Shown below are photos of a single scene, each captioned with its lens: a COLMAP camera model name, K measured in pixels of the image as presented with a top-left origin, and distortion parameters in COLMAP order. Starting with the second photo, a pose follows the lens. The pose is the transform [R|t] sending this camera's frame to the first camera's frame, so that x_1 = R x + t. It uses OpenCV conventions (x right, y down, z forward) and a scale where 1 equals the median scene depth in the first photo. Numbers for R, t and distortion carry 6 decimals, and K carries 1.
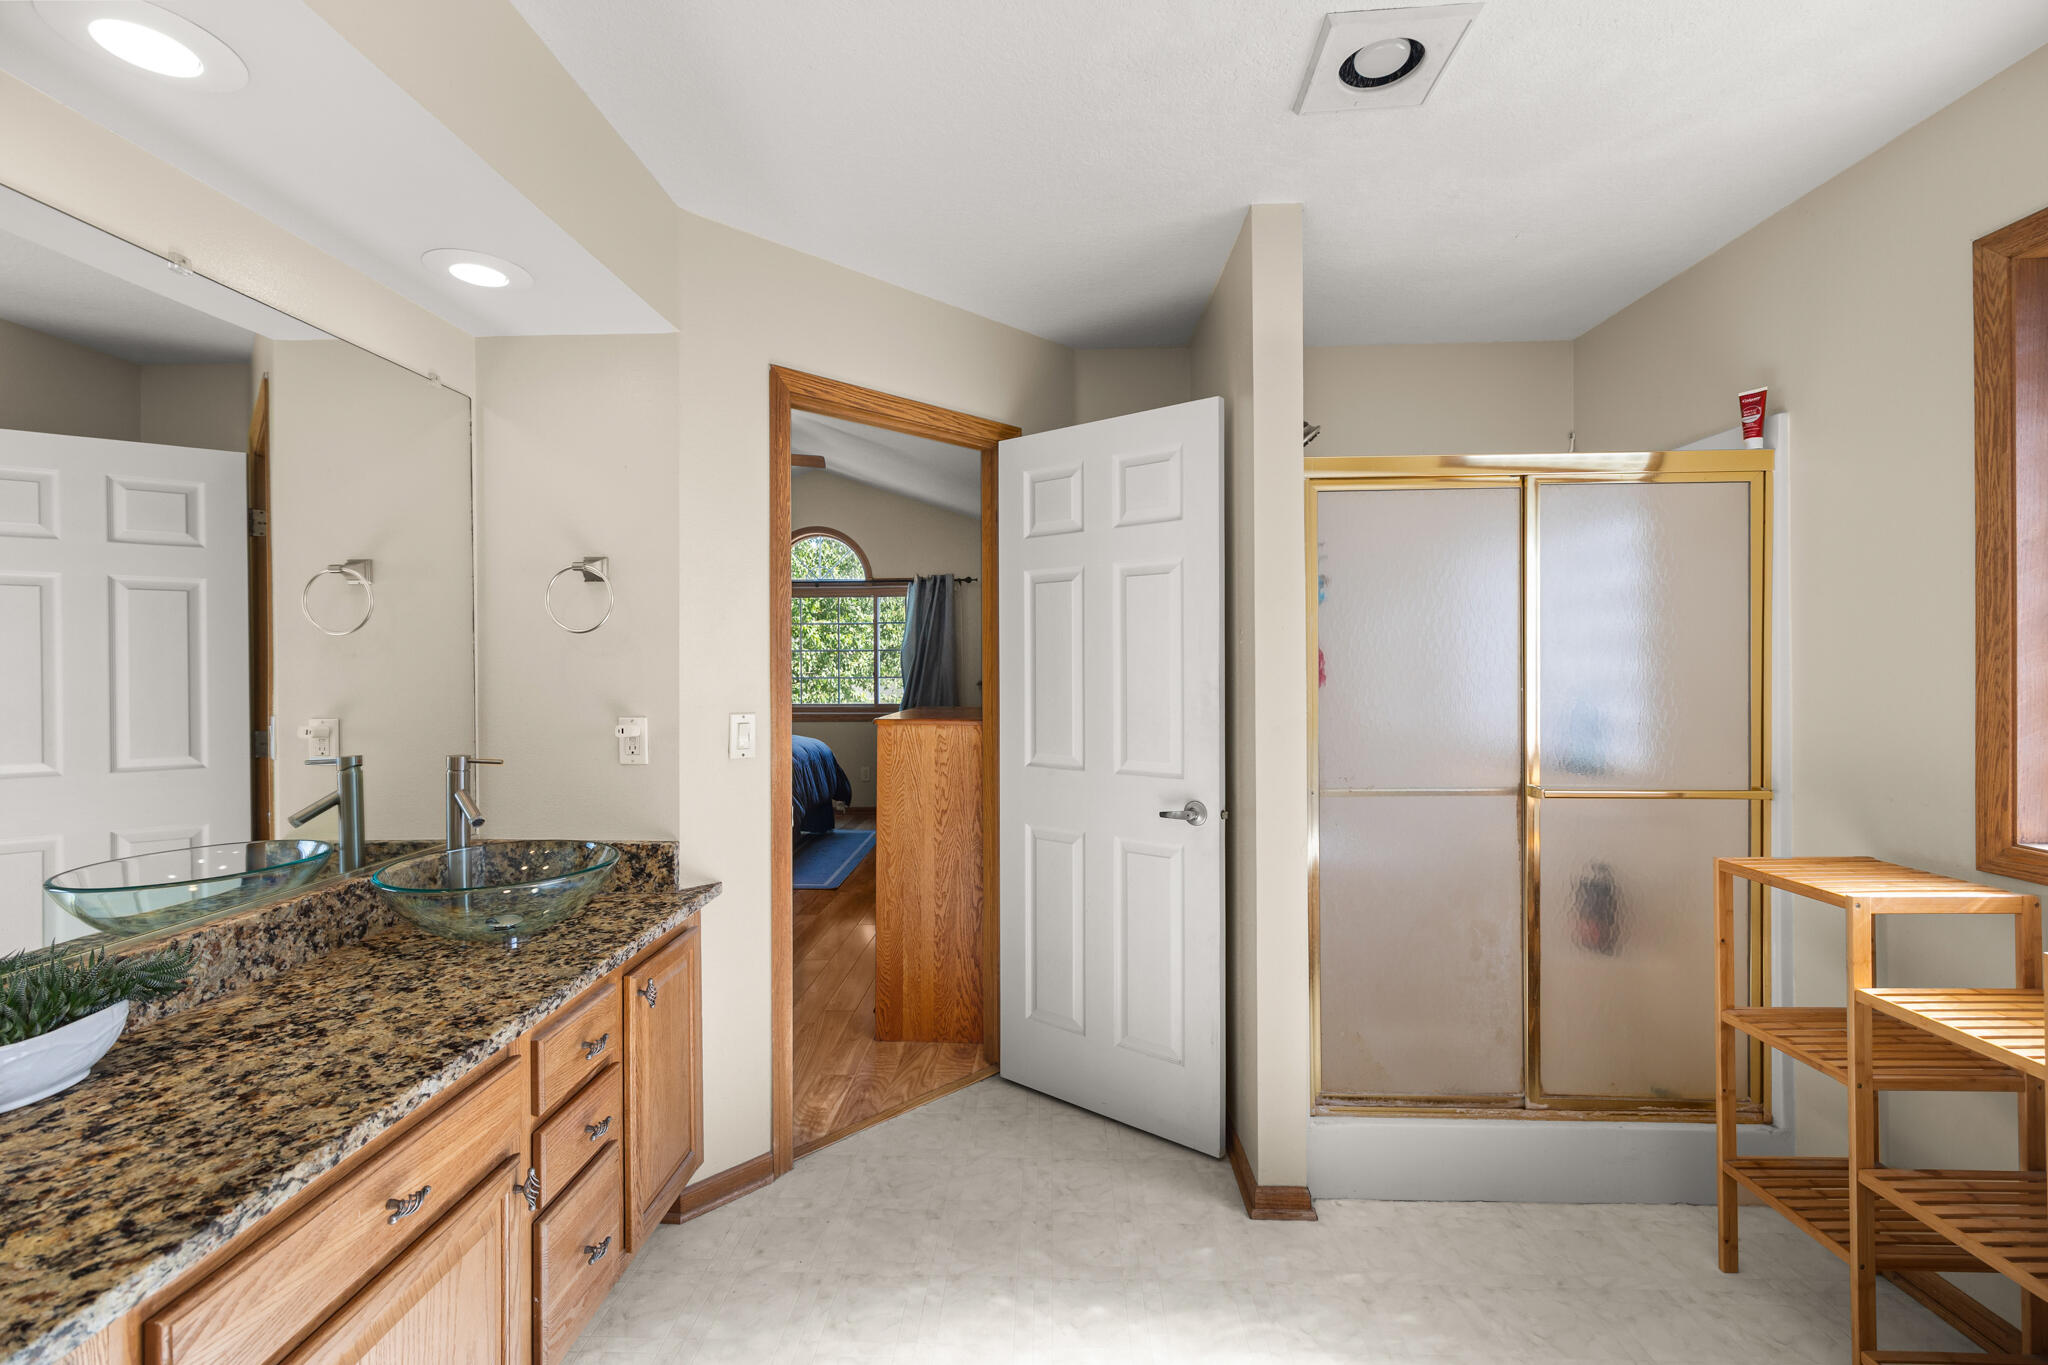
lens RADIAL K [[878.7, 0, 1032.9], [0, 878.7, 671.5], [0, 0, 1]] dist [0.005330, 0.000582]
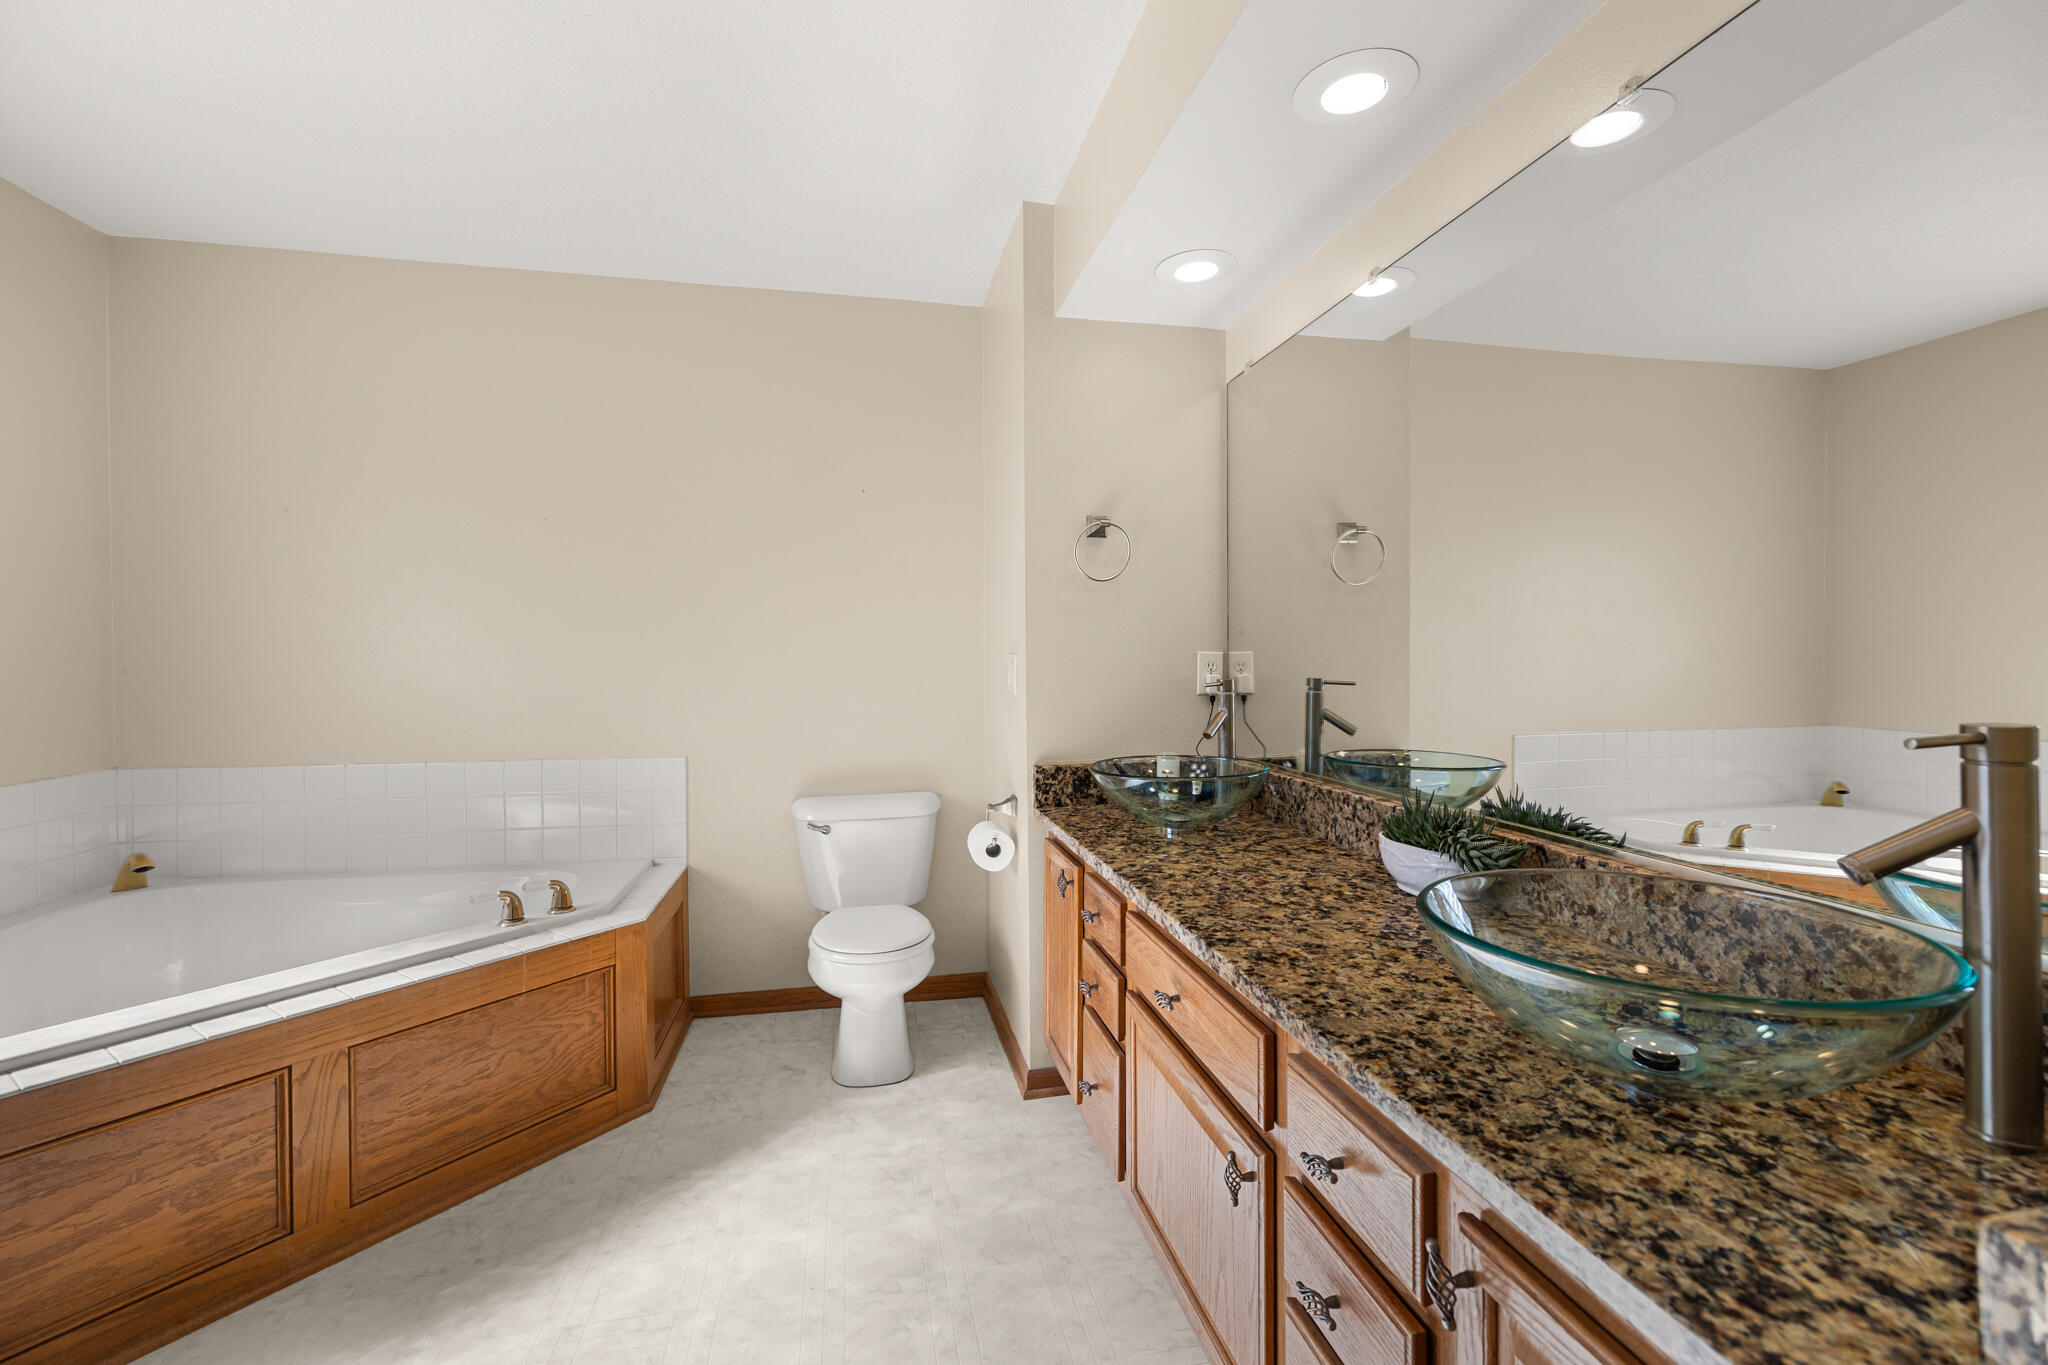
lens RADIAL K [[878.7, 0, 1020.9], [0, 878.7, 665.2], [0, 0, 1]] dist [0.005330, 0.000582]
pose [[-0.976369, 0.018376, -0.215330, -0.204066], [0.014125, 0.999674, 0.021264, 0.078050], [0.215650, 0.017720, -0.976310, 1.851501]]
